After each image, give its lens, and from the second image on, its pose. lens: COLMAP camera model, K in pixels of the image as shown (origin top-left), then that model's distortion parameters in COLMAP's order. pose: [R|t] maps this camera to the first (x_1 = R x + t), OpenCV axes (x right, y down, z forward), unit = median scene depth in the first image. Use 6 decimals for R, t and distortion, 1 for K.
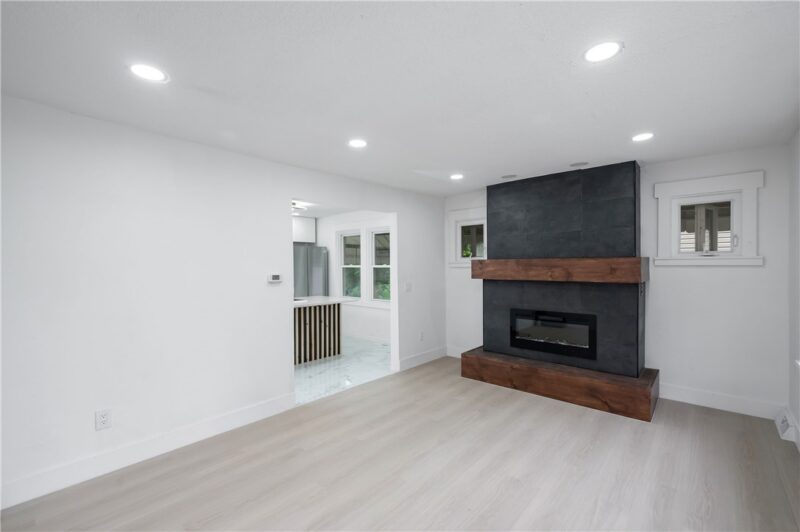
lens RADIAL K [[353.7, 0, 399.9], [0, 353.7, 264.3], [0, 0, 1]] dist [-0.004831, -0.000175]
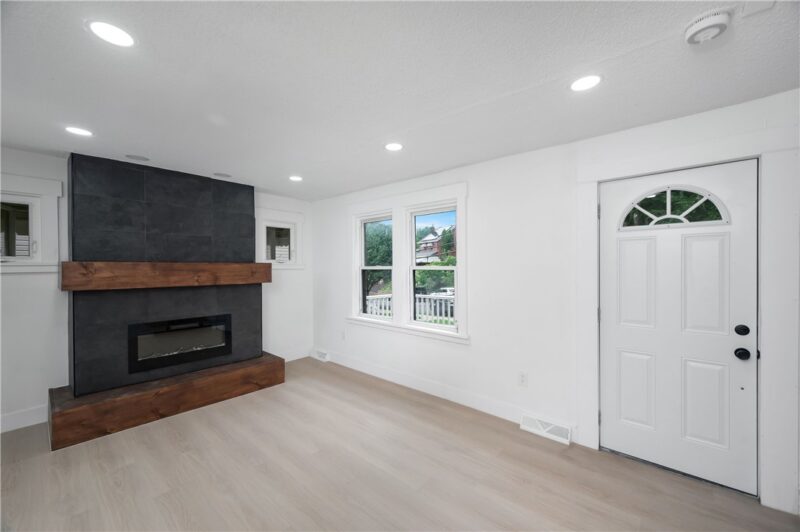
lens RADIAL K [[326.8, 0, 402.5], [0, 326.8, 267.5], [0, 0, 1]] dist [0.002936, 0.000075]
pose [[-0.032347, 0.004020, 0.999469, -0.478299], [0.005629, 0.999977, -0.003840, 0.004097], [-0.999461, 0.005501, -0.032369, 0.470190]]
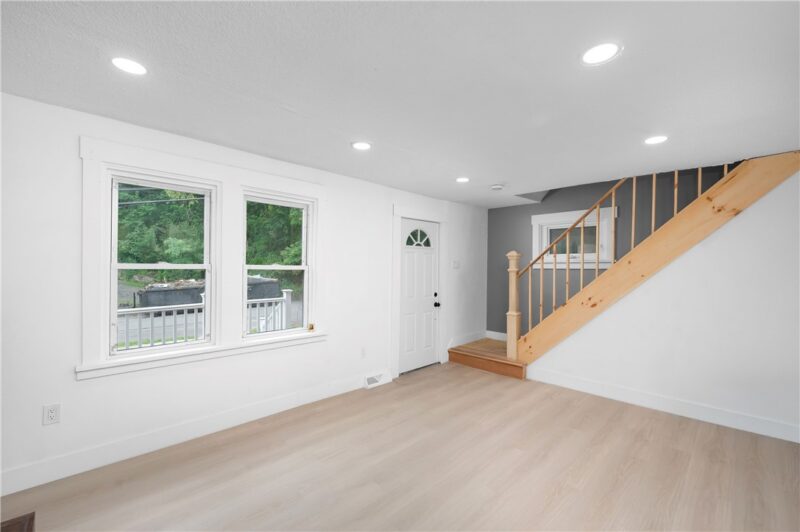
lens RADIAL K [[326.8, 0, 402.7], [0, 326.8, 270.4], [0, 0, 1]] dist [0.002936, 0.000075]
pose [[-0.999333, 0.004982, 0.036188, 0.138240], [0.005089, 0.999983, 0.002848, 0.010225], [-0.036173, 0.003031, -0.999341, 1.185573]]
